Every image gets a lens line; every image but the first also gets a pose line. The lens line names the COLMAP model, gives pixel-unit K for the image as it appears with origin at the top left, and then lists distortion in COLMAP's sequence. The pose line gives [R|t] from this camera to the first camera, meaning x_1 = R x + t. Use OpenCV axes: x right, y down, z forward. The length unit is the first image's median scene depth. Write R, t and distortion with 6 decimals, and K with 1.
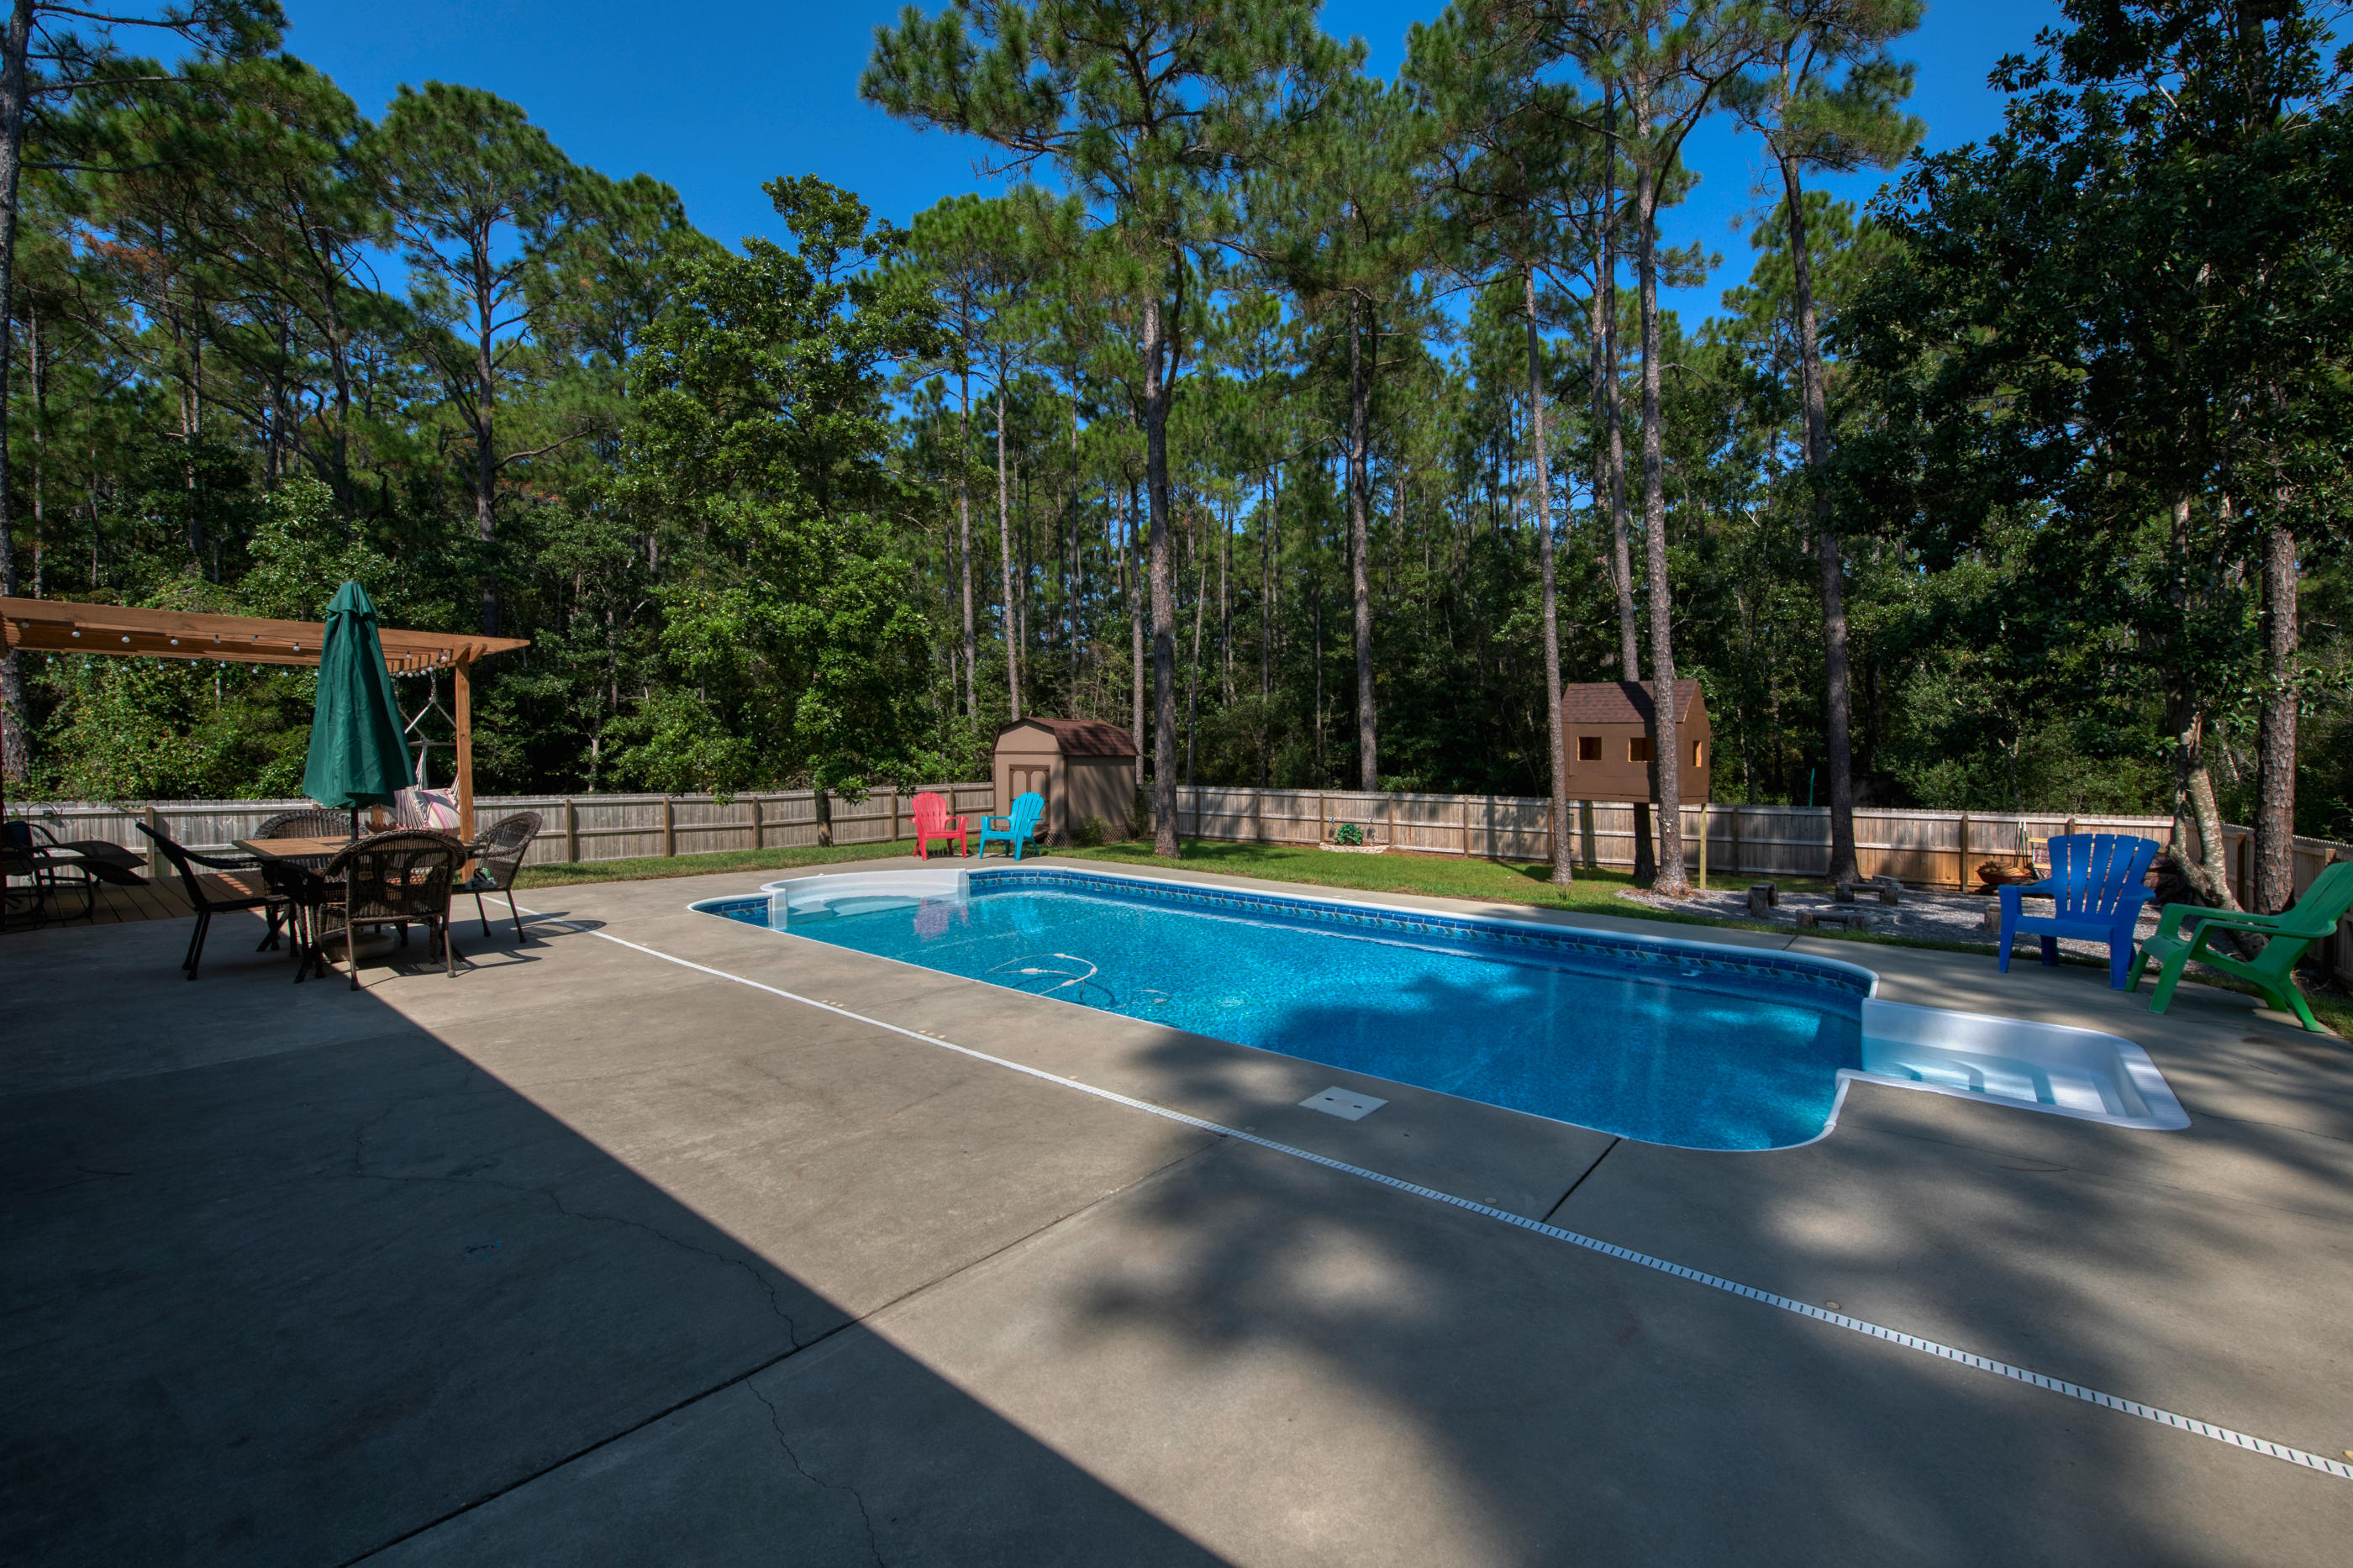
lens RADIAL K [[955.2, 0, 1200.3], [0, 955.2, 788.8], [0, 0, 1]] dist [-0.020636, -0.000080]
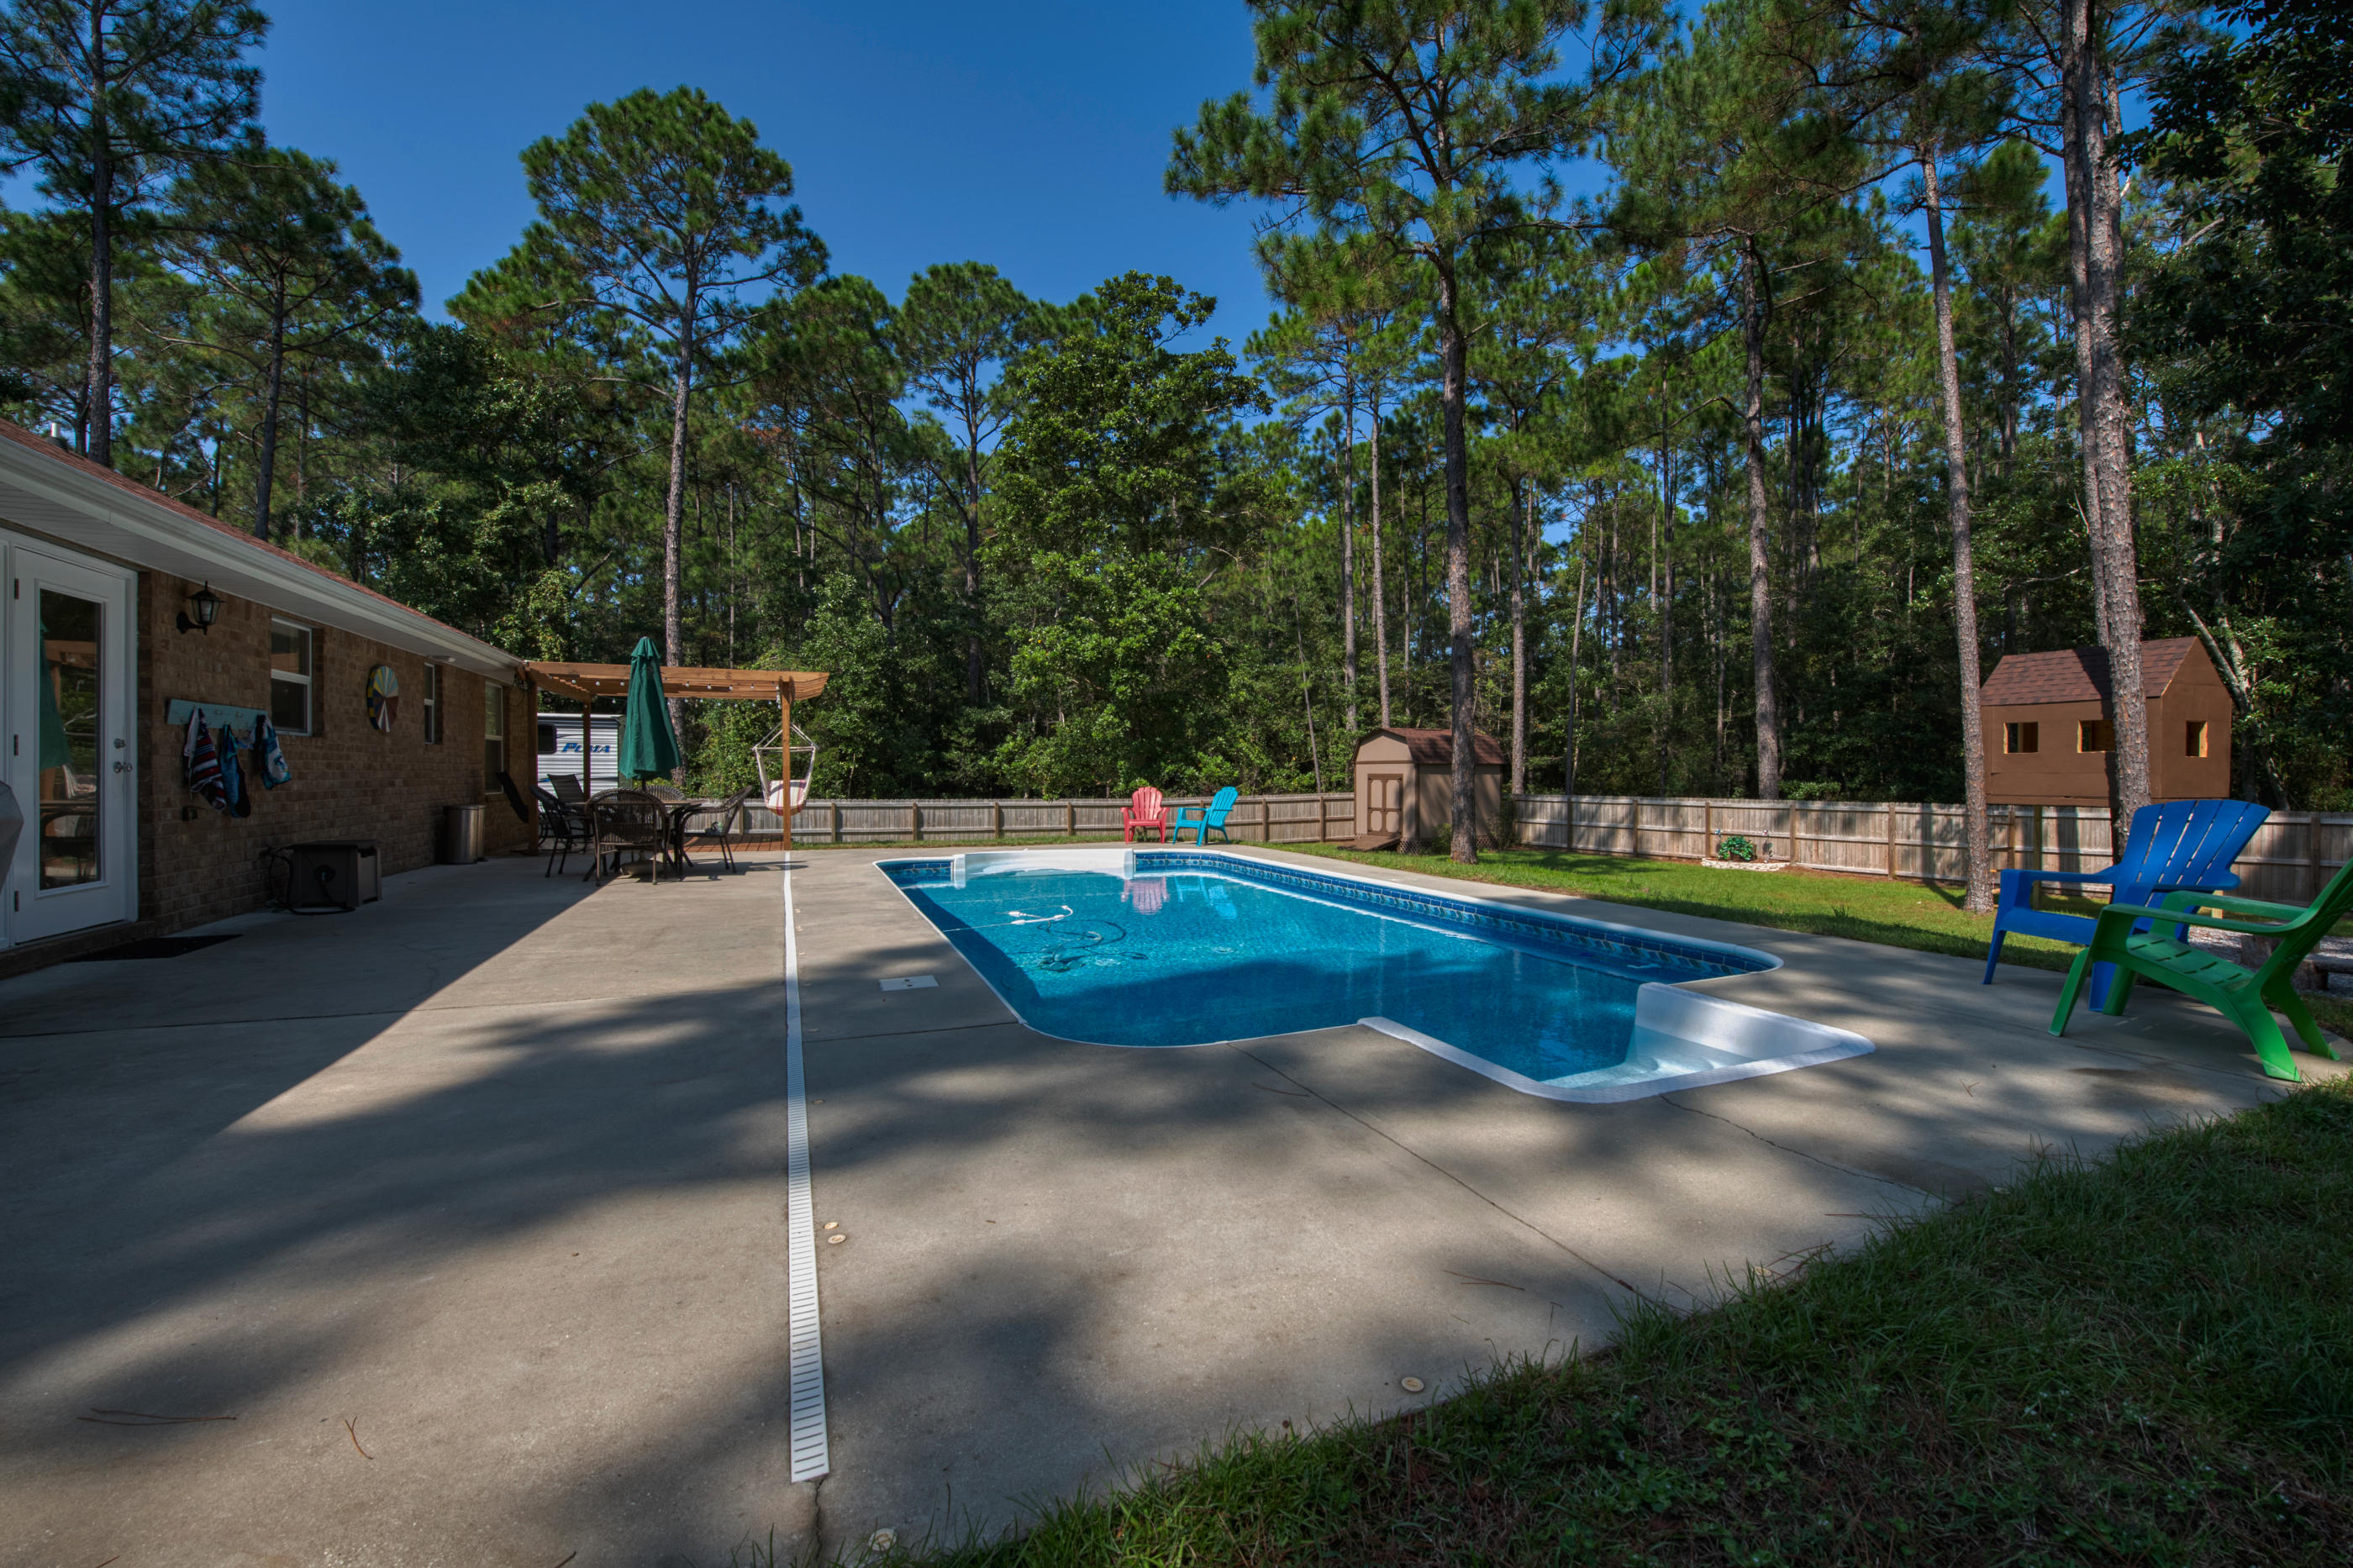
lens RADIAL K [[939.1, 0, 1181.0], [0, 939.1, 775.2], [0, 0, 1]] dist [0.000512, -0.000012]
pose [[0.879823, -0.011545, -0.475162, 0.120918], [-0.004268, 0.999473, -0.032187, 0.010921], [0.475283, 0.030347, 0.879310, 0.009145]]
